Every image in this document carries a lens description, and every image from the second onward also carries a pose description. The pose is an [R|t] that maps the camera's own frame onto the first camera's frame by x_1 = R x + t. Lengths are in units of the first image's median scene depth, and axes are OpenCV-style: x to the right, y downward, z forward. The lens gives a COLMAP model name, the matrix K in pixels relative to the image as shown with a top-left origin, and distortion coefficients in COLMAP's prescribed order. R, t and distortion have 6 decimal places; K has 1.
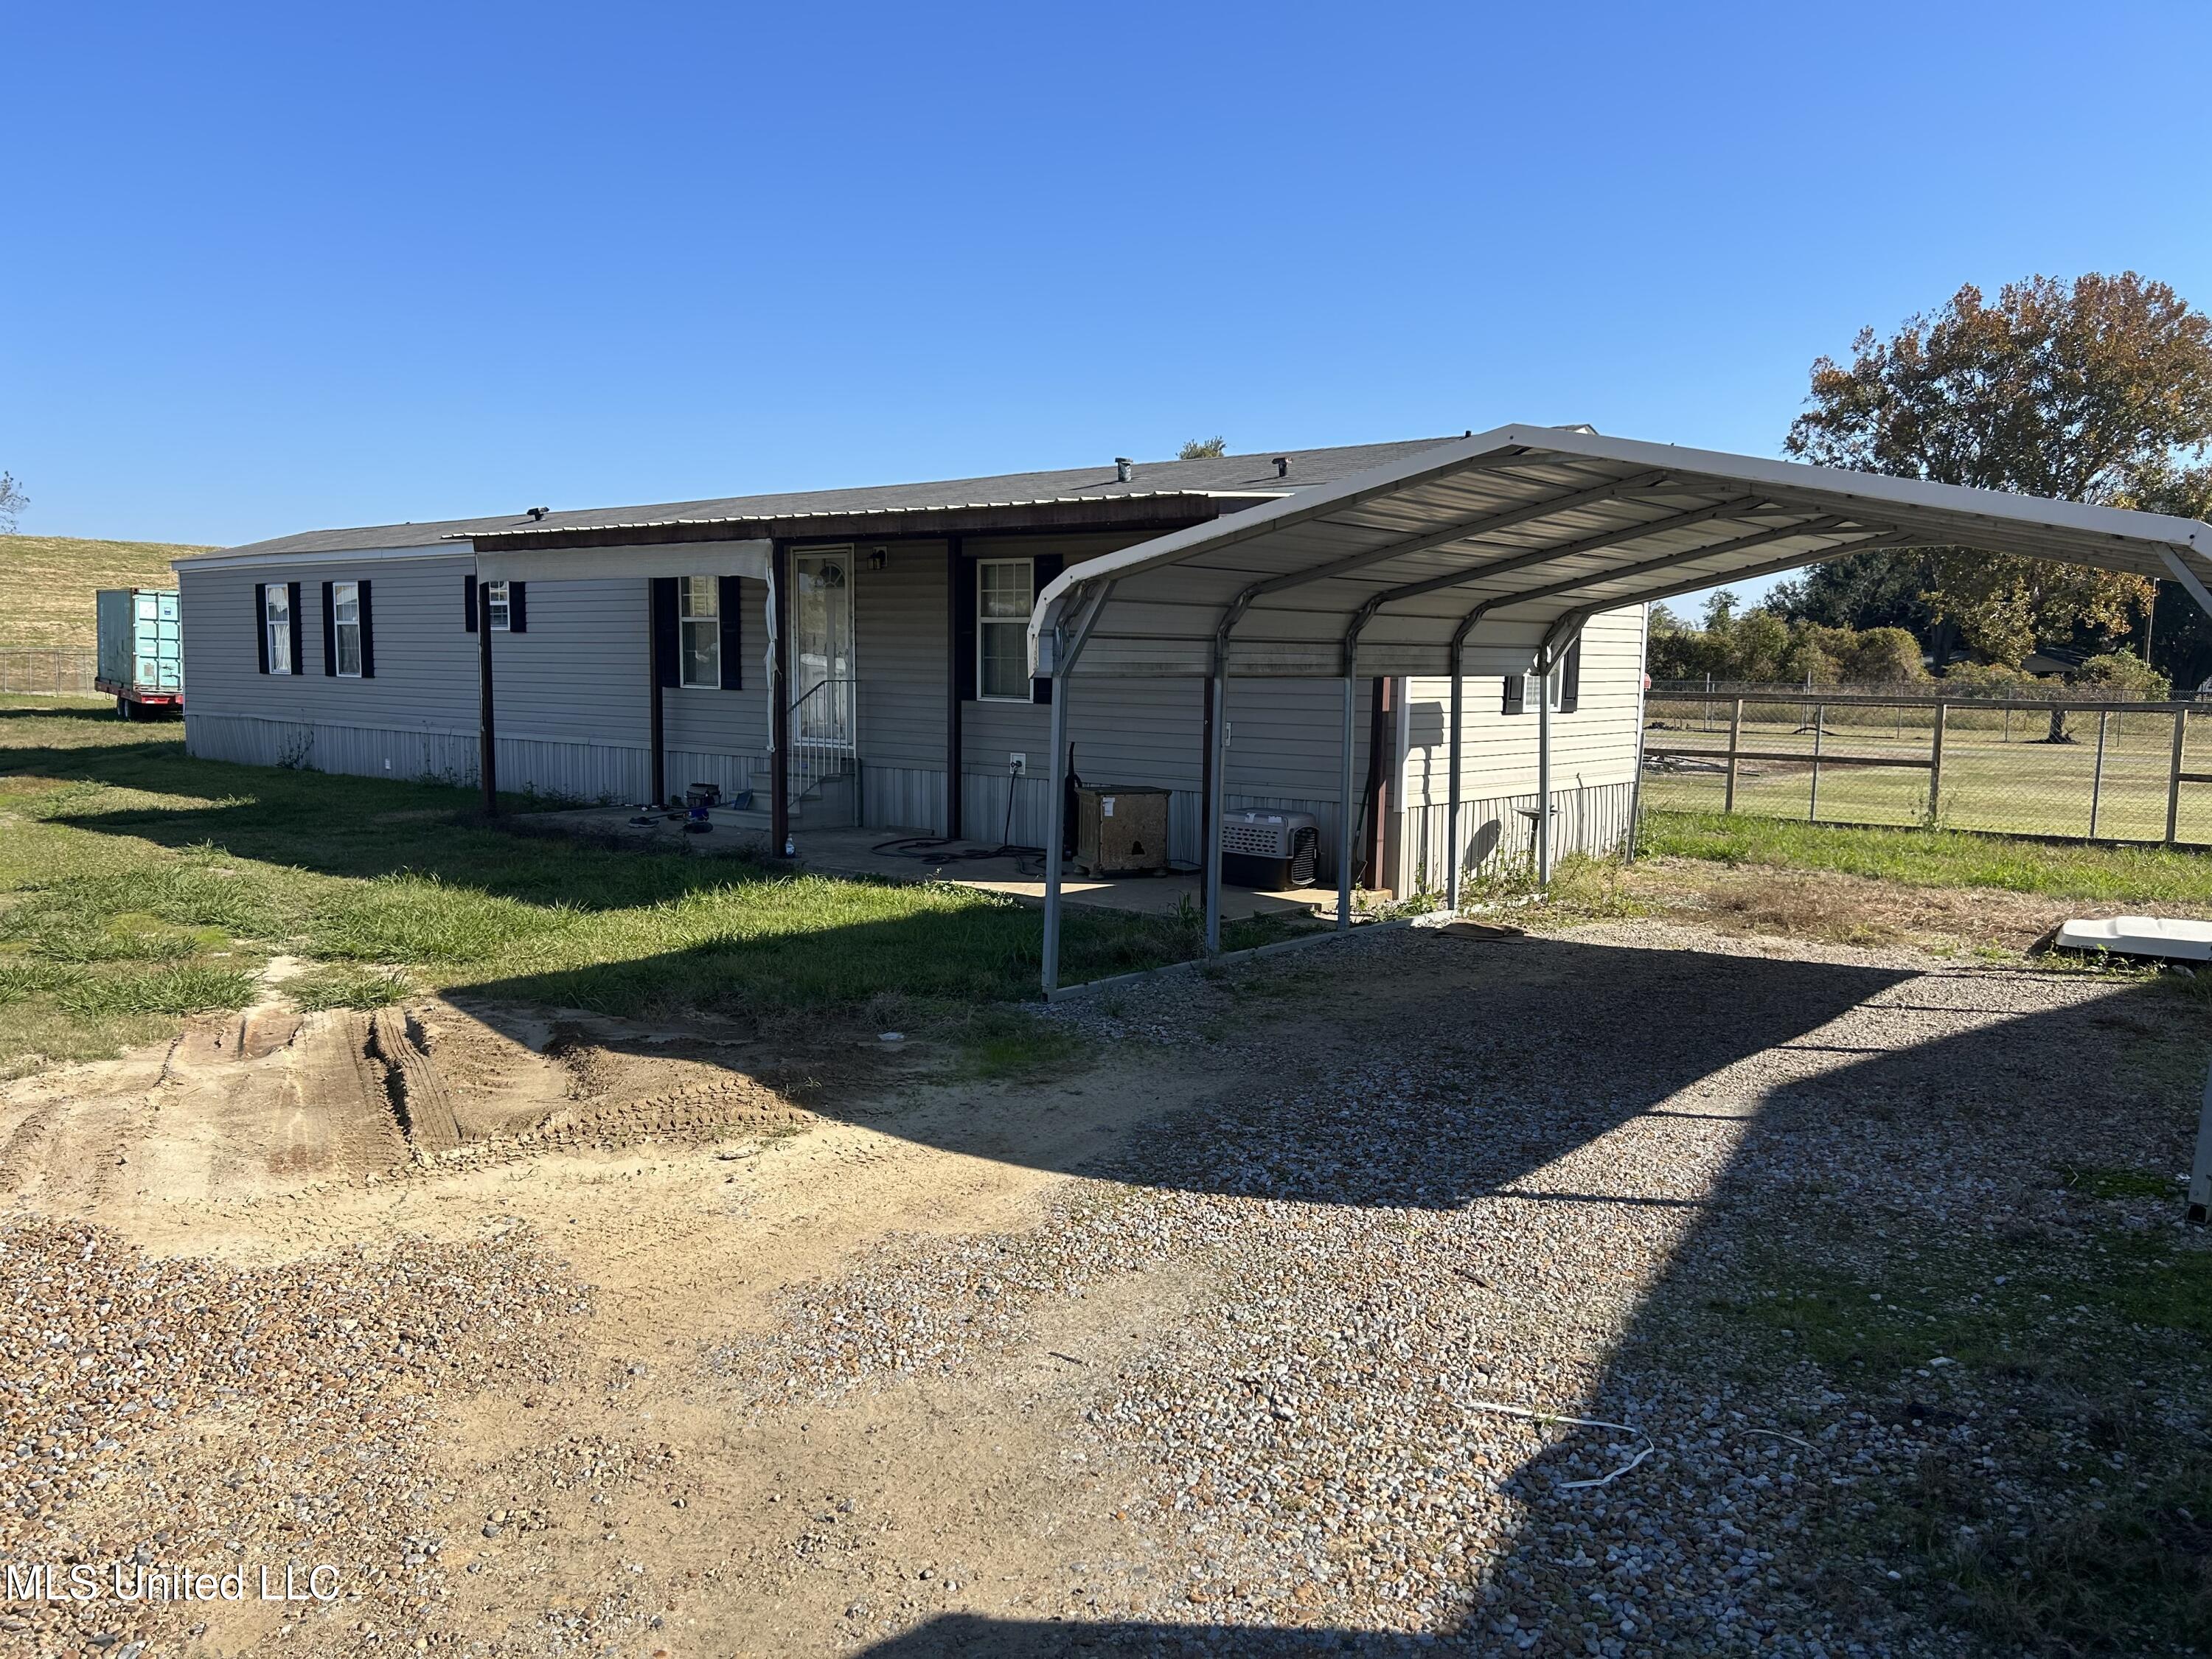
lens RADIAL K [[1648.0, 0, 1108.0], [0, 1648.0, 841.3], [0, 0, 1]] dist [0.051155, -0.062810]
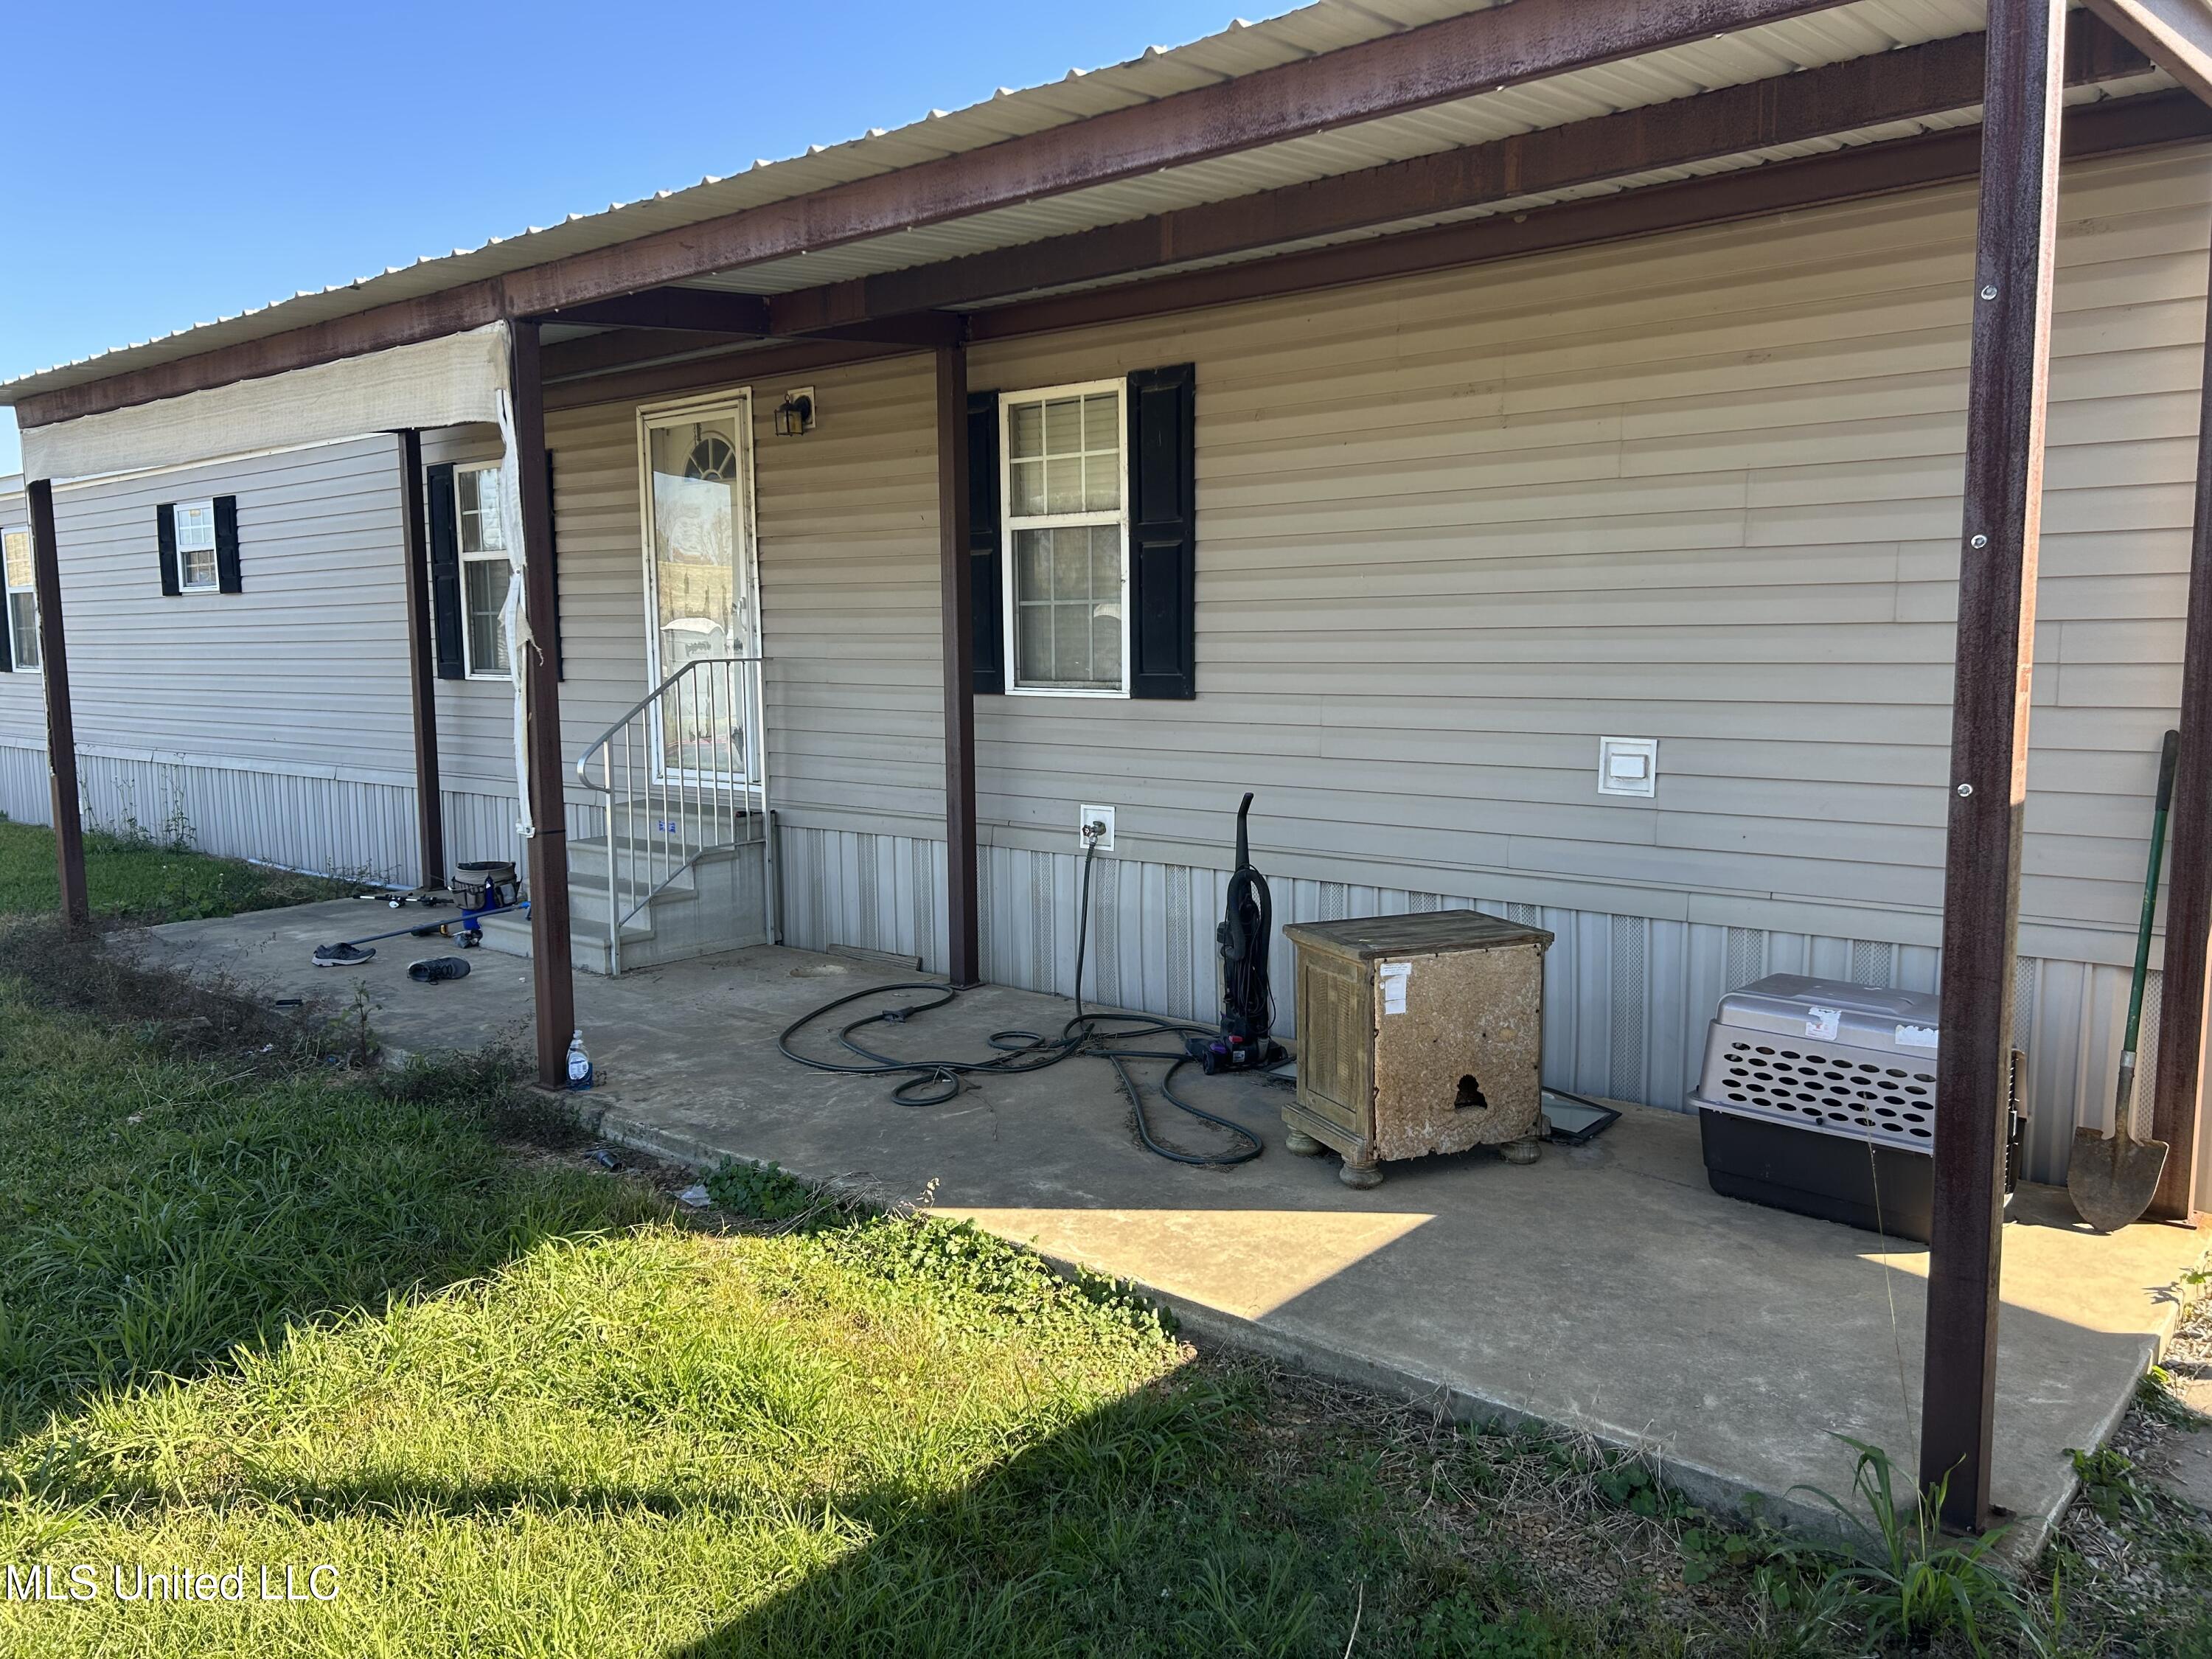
lens RADIAL K [[1648.0, 0, 1099.0], [0, 1648.0, 816.9], [0, 0, 1]] dist [0.051155, -0.062810]
pose [[0.999668, -0.025584, -0.002981, -0.050908], [0.025592, 0.999668, 0.002958, -0.049655], [0.002904, -0.003033, 0.999991, 0.513083]]
